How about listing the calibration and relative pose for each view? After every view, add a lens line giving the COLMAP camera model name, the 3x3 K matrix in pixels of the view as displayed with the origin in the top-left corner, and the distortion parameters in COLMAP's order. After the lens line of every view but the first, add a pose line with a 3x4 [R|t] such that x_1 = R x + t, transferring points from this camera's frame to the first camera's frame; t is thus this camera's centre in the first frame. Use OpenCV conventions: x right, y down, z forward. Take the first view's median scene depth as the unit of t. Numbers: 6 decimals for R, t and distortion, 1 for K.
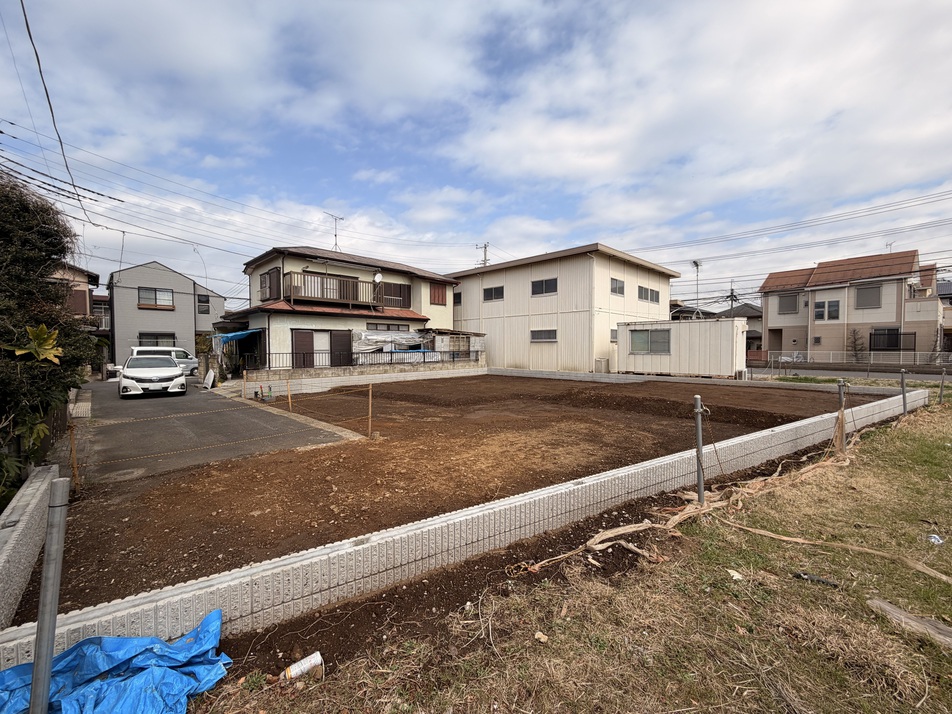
lens RADIAL K [[377.5, 0, 476.0], [0, 377.5, 357.0], [0, 0, 1]] dist [0.001095, -0.000046]
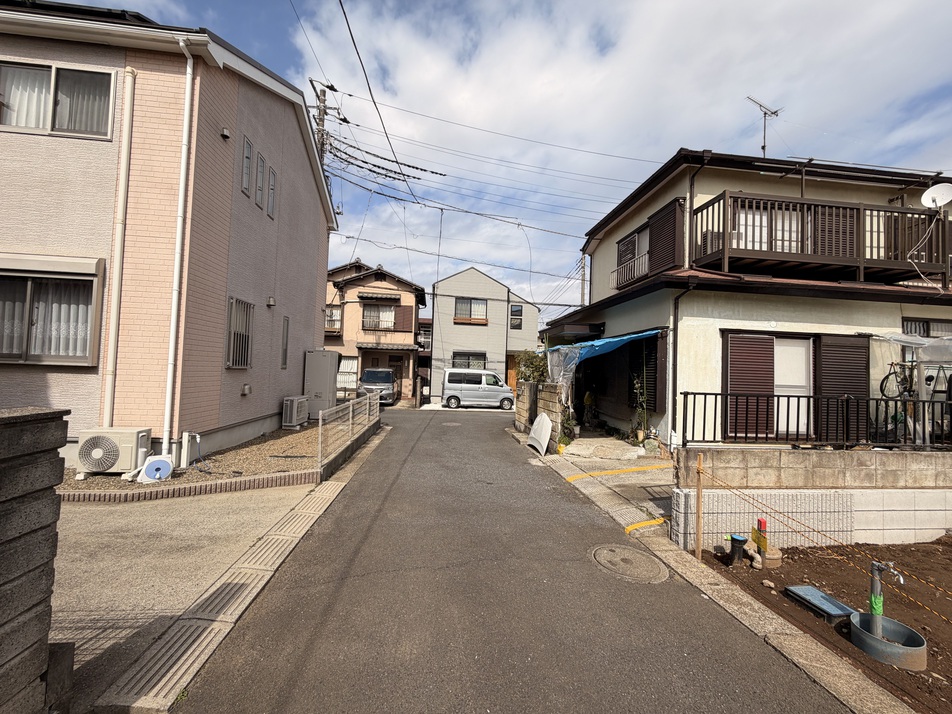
lens RADIAL K [[372.9, 0, 476.0], [0, 372.9, 357.0], [0, 0, 1]] dist [-0.001158, -0.000256]
pose [[0.774526, 0.005434, -0.632518, -0.372773], [-0.055411, 0.996702, -0.059288, -0.006753], [0.630110, 0.080969, 0.772273, 0.446482]]
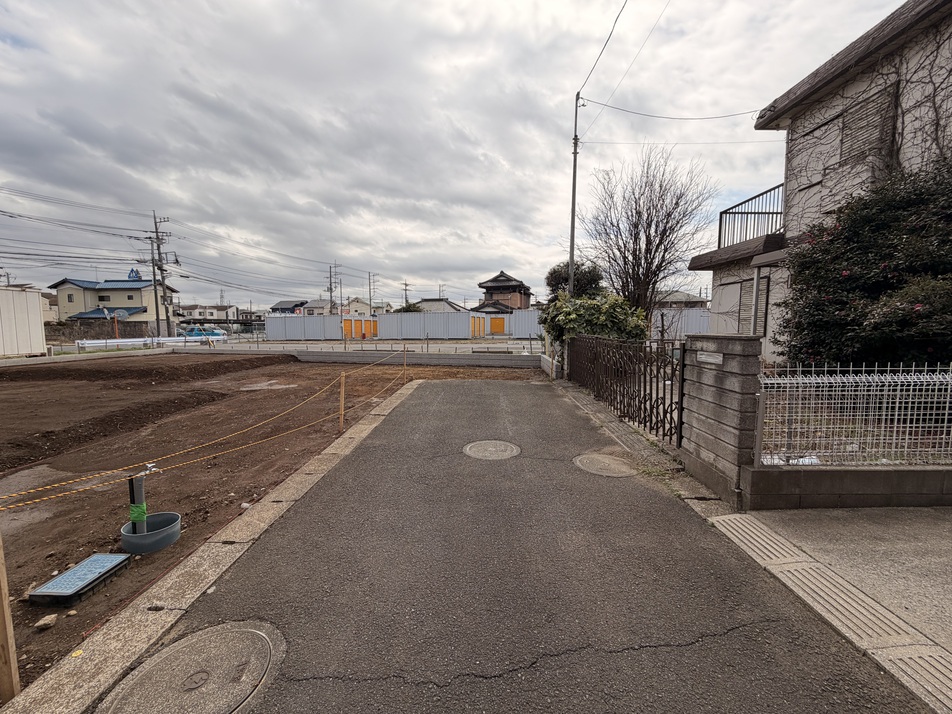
lens RADIAL K [[377.5, 0, 476.0], [0, 377.5, 357.0], [0, 0, 1]] dist [0.001095, -0.000046]
pose [[-0.691358, -0.054652, 0.720442, -0.525943], [0.022883, 0.994979, 0.097437, -0.004471], [-0.722150, 0.083850, -0.686636, 0.637756]]
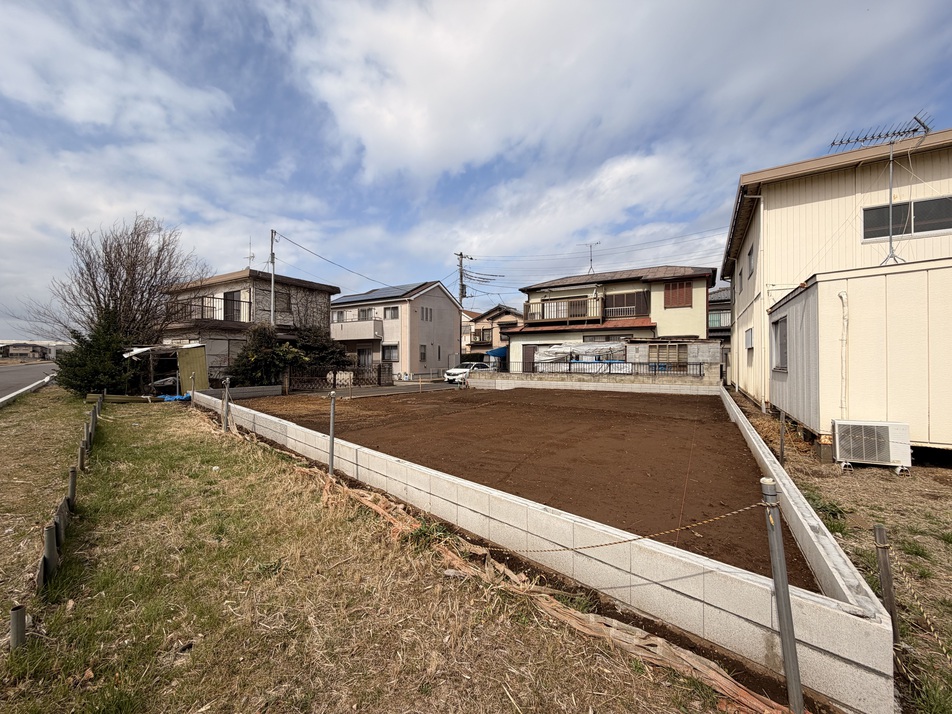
lens RADIAL K [[377.5, 0, 476.0], [0, 377.5, 357.0], [0, 0, 1]] dist [0.001095, -0.000046]
pose [[0.231987, -0.004361, -0.972709, 0.705946], [-0.027603, 0.999558, -0.011064, -0.007950], [0.972327, 0.029416, 0.231764, 0.431465]]
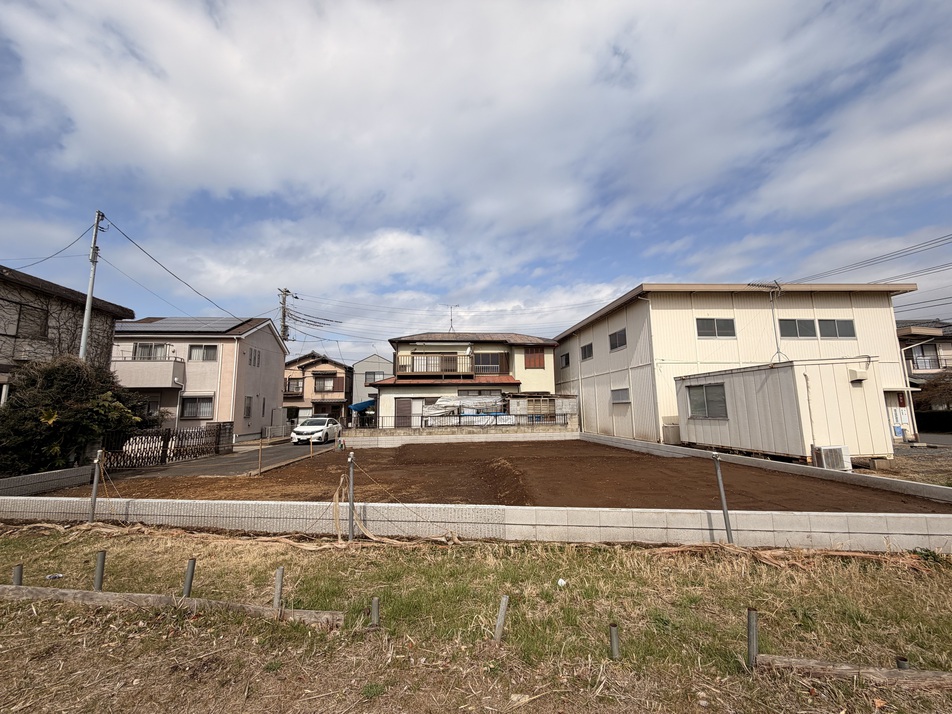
lens RADIAL K [[372.9, 0, 476.0], [0, 372.9, 357.0], [0, 0, 1]] dist [-0.001158, -0.000256]
pose [[0.772395, -0.098228, -0.627500, 0.482964], [-0.005158, 0.986966, -0.160847, -0.005990], [0.635121, 0.127474, 0.761821, 0.137626]]
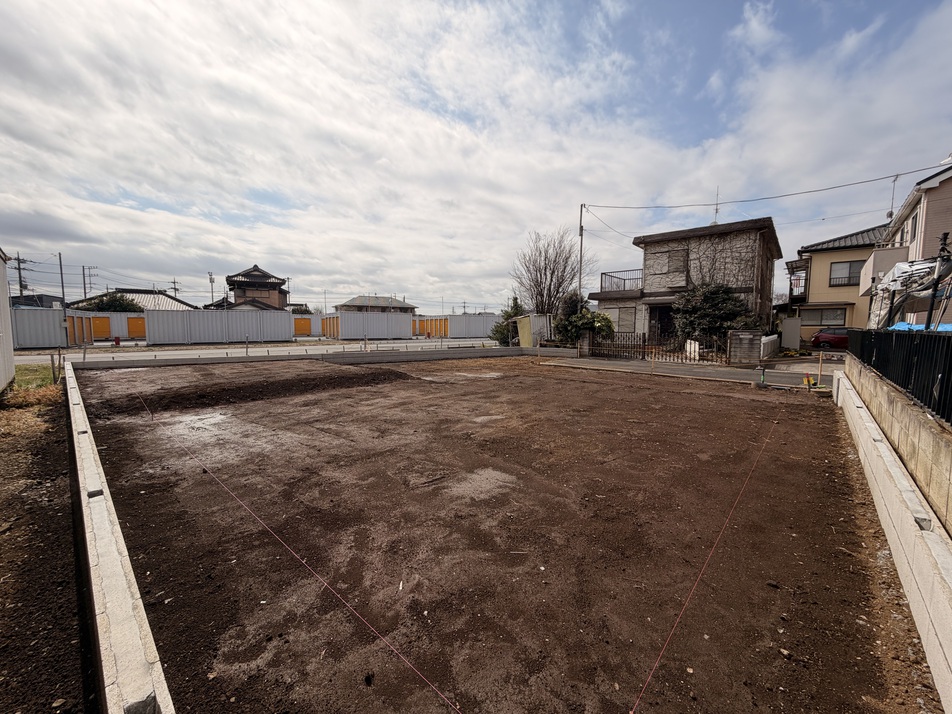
lens RADIAL K [[372.9, 0, 476.0], [0, 372.9, 357.0], [0, 0, 1]] dist [-0.001158, -0.000256]
pose [[-0.999212, 0.004295, -0.039455, 0.047595], [0.000074, 0.994329, 0.106351, -0.019711], [0.039688, 0.106264, -0.993546, 1.104730]]
